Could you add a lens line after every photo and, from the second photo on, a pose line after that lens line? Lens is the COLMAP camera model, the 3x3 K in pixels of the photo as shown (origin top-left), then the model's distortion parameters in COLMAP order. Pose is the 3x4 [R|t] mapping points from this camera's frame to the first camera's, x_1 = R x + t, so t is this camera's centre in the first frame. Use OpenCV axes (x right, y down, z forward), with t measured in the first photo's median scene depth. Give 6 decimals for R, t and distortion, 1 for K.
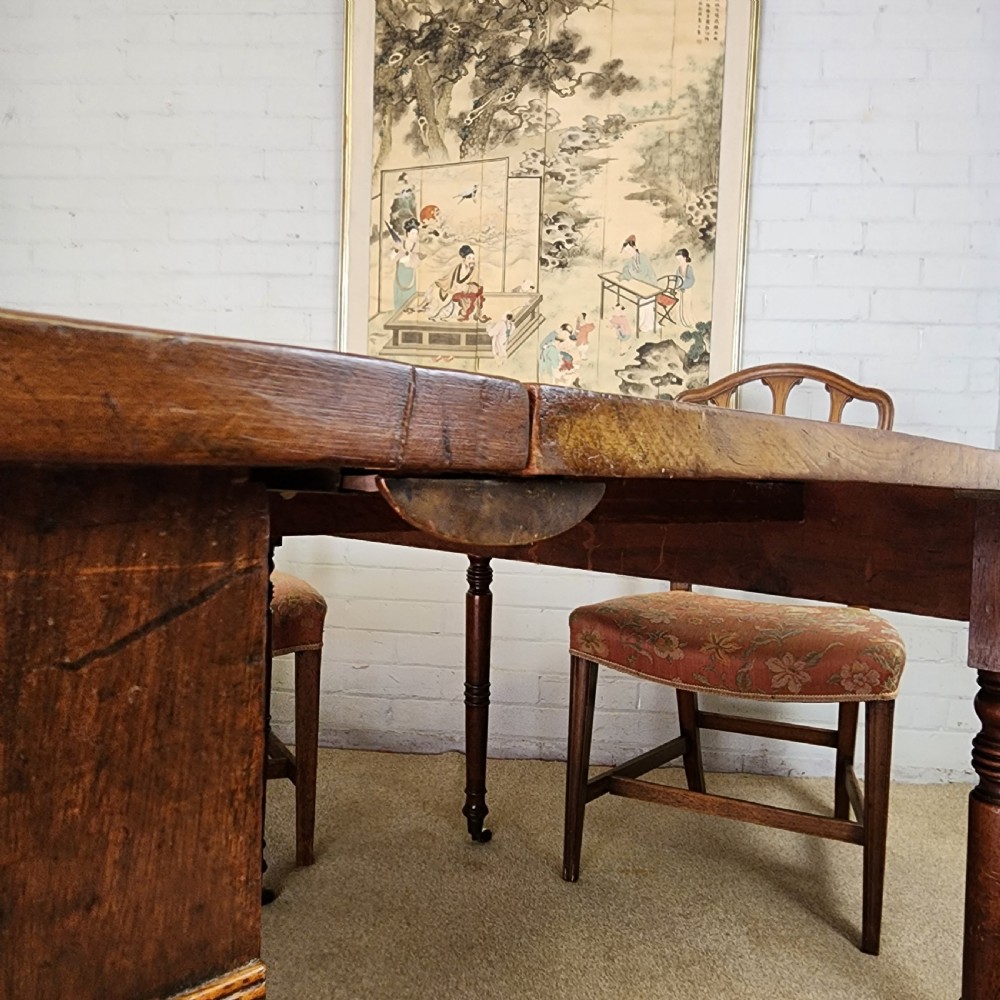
lens RADIAL K [[915.0, 0, 510.8], [0, 915.0, 478.3], [0, 0, 1]] dist [0.026928, 0.000000]
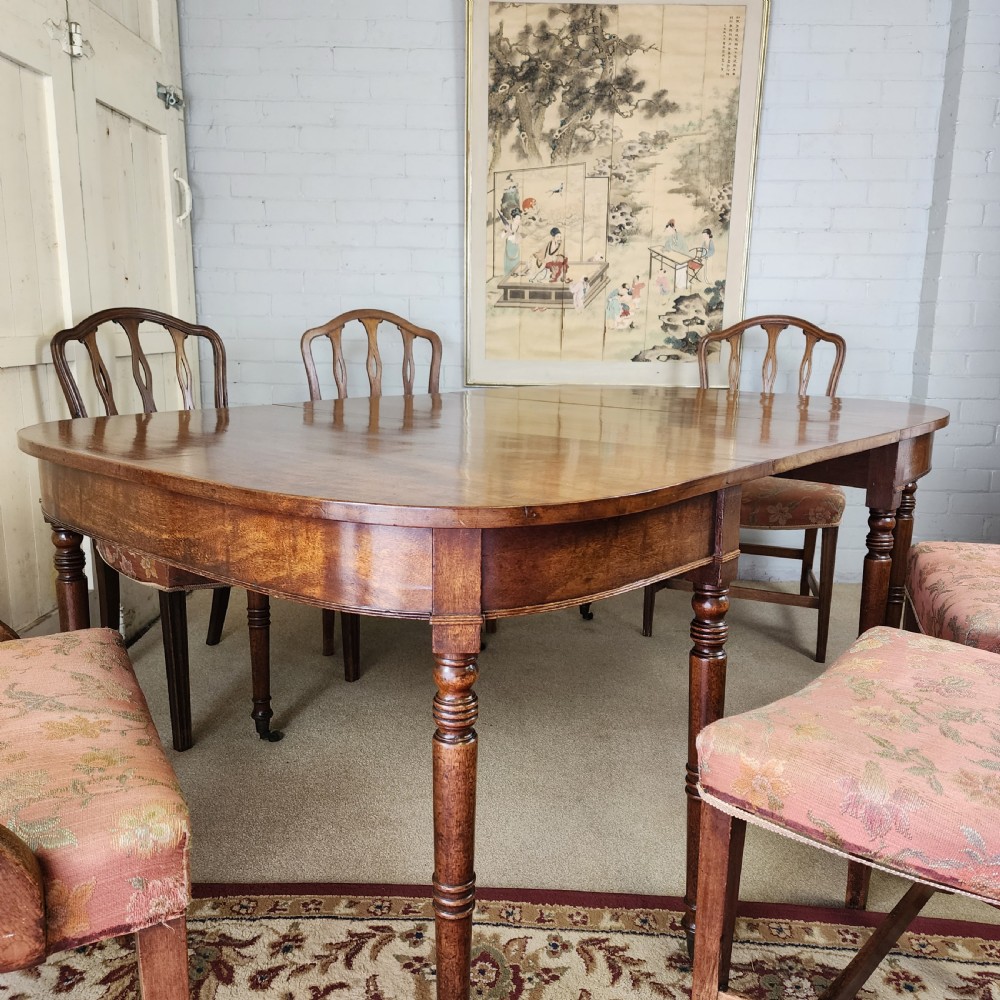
lens RADIAL K [[915.0, 0, 506.2], [0, 915.0, 498.1], [0, 0, 1]] dist [0.026928, 0.000000]
pose [[0.998881, -0.024240, 0.040618, -0.193384], [0.017090, 0.985651, 0.167931, -0.081753], [-0.044106, -0.167049, 0.984962, -0.466050]]
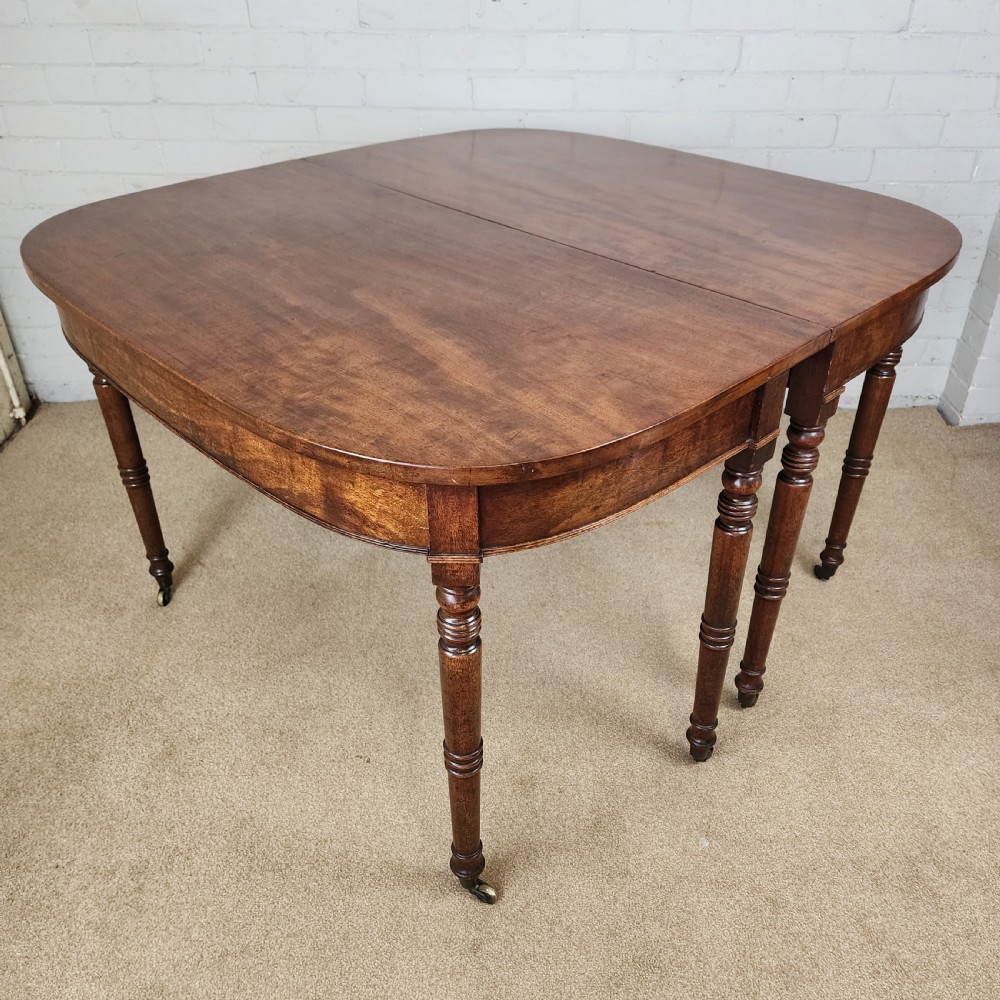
lens RADIAL K [[915.0, 0, 496.1], [0, 915.0, 504.1], [0, 0, 1]] dist [0.026928, 0.000000]
pose [[0.997380, 0.006304, -0.072066, -0.147023], [0.034735, 0.832121, 0.553506, -0.220144], [0.063457, -0.554559, 0.829722, -0.379756]]
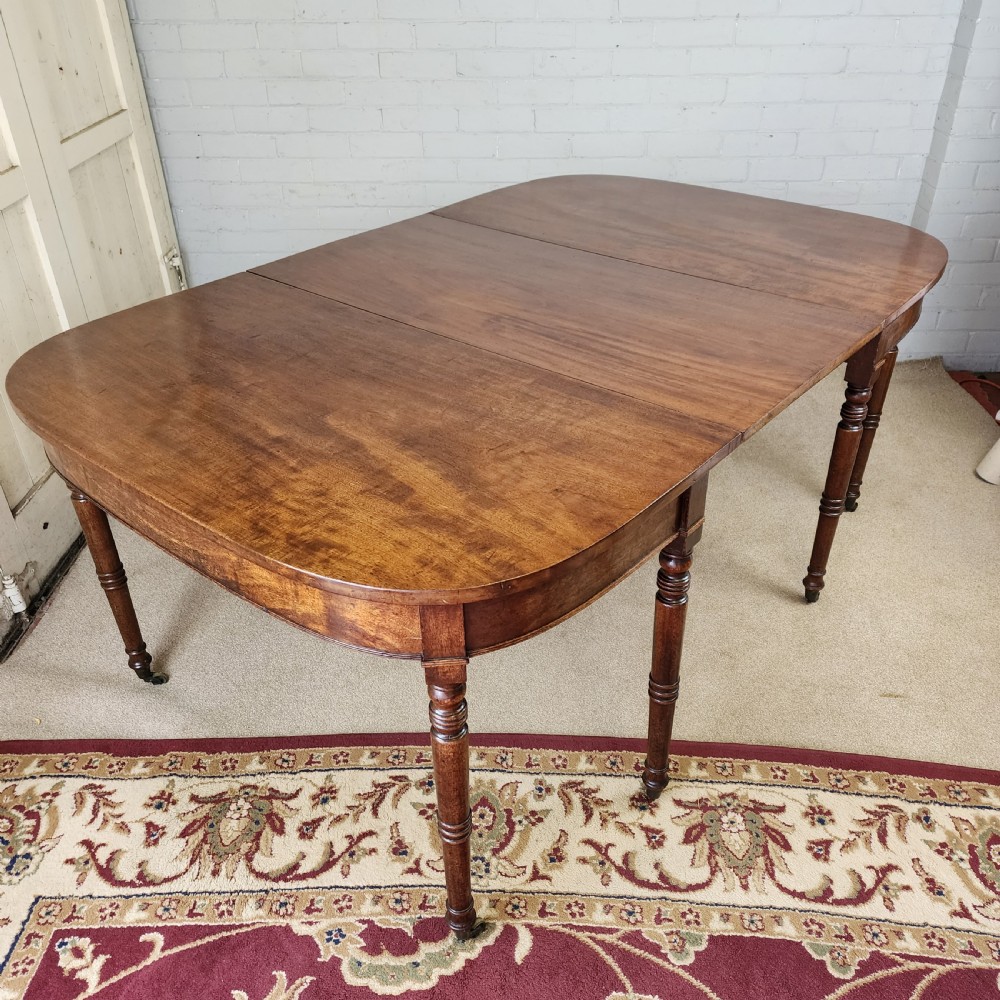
lens RADIAL K [[915.0, 0, 503.8], [0, 915.0, 505.0], [0, 0, 1]] dist [0.026928, 0.000000]
pose [[0.997727, -0.064335, 0.020062, -0.171409], [0.043585, 0.843073, 0.536030, -0.307947], [-0.051399, -0.533937, 0.843960, -0.420859]]
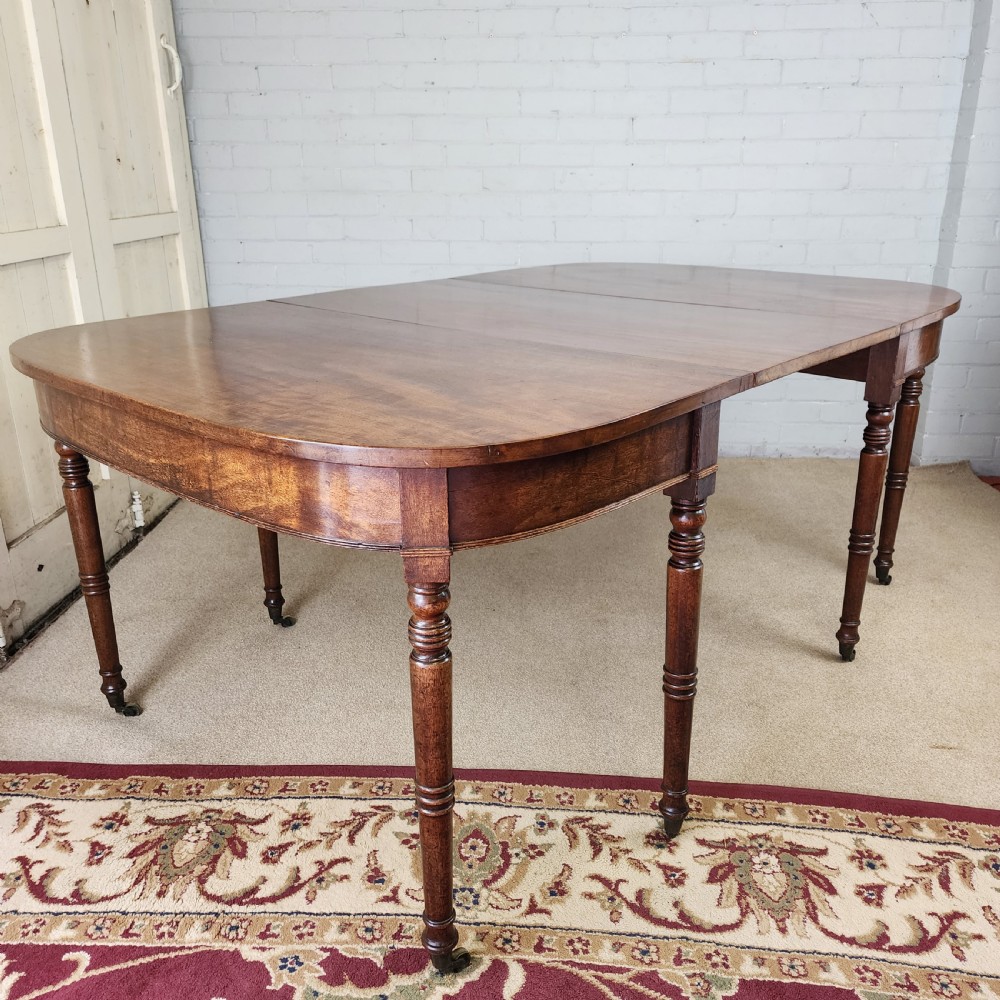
lens RADIAL K [[915.0, 0, 501.6], [0, 915.0, 492.1], [0, 0, 1]] dist [0.026928, 0.000000]
pose [[0.999251, -0.038629, -0.002273, -0.158600], [0.037373, 0.948204, 0.315455, -0.124123], [-0.010031, -0.315303, 0.948938, -0.464670]]
